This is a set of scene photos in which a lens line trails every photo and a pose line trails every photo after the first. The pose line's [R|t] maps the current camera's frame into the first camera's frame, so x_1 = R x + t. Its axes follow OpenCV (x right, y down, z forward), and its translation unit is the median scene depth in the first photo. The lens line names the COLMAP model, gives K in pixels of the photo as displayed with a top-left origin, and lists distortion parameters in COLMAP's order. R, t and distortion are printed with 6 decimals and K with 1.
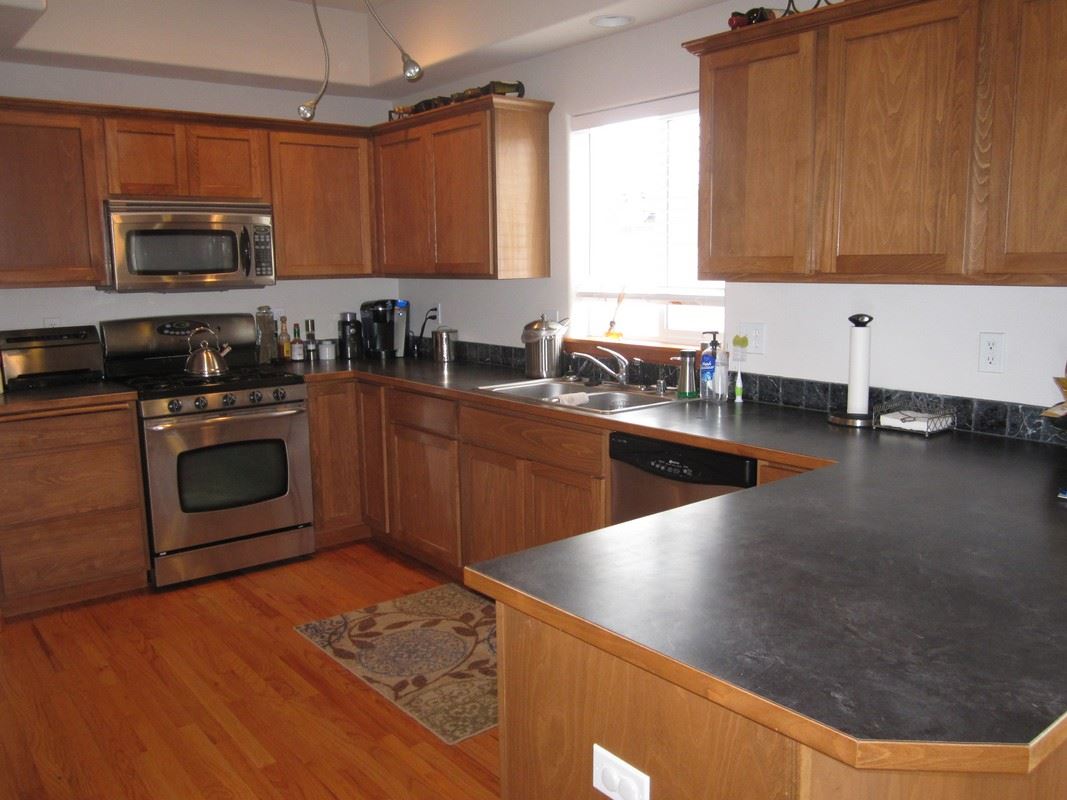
lens RADIAL K [[890.3, 0, 533.5], [0, 890.3, 400.0], [0, 0, 1]] dist [-0.012393, -0.003699]
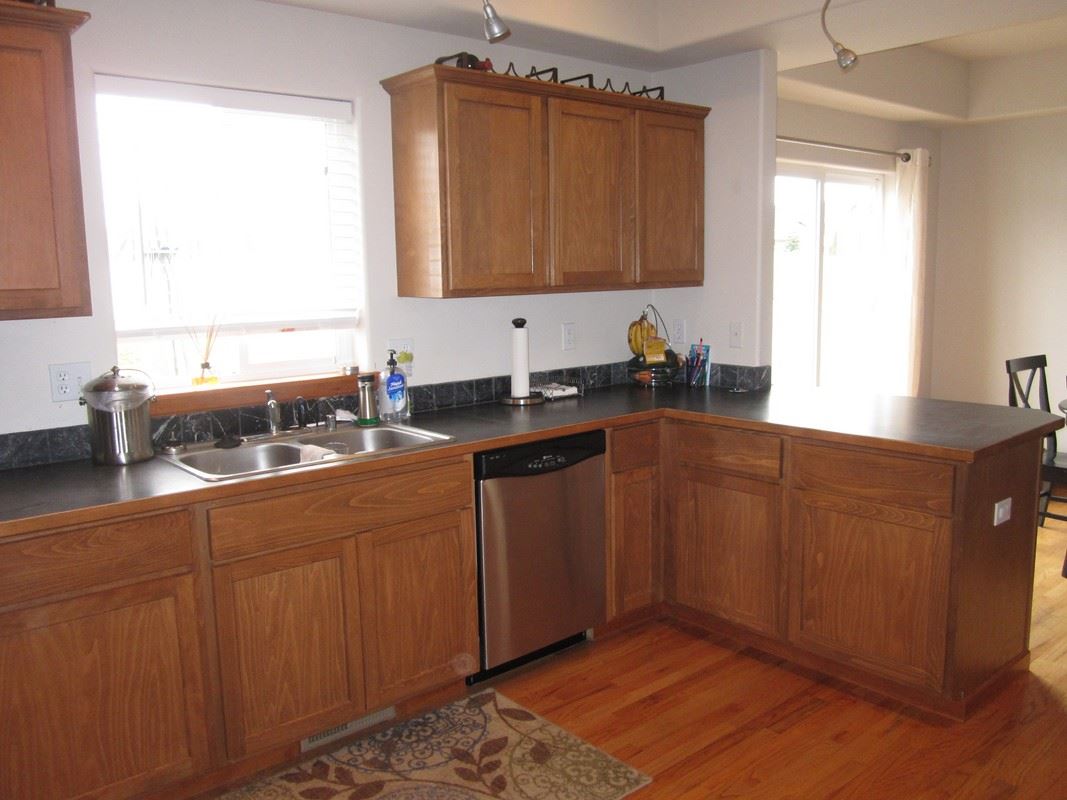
lens RADIAL K [[884.6, 0, 533.5], [0, 884.6, 400.0], [0, 0, 1]] dist [-0.040560, -0.001367]
pose [[-0.030408, -0.131458, 0.990855, -0.675280], [0.176945, 0.974949, 0.134778, -0.110097], [-0.983751, 0.179425, -0.006385, 0.738943]]
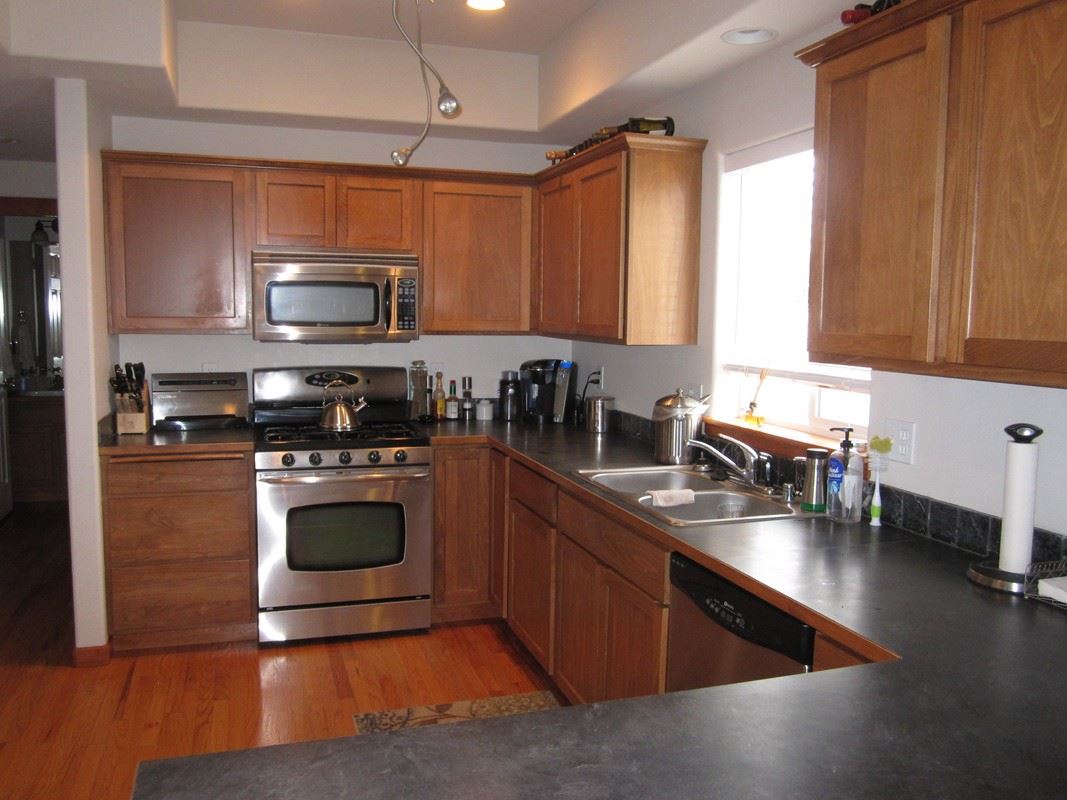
lens RADIAL K [[882.7, 0, 537.4], [0, 882.7, 405.7], [0, 0, 1]] dist [-0.041381, 0.010212]
pose [[0.936261, 0.065927, -0.345065, 0.182841], [-0.083154, 0.995910, -0.035346, -0.041147], [0.341323, 0.061787, 0.937913, 0.182452]]
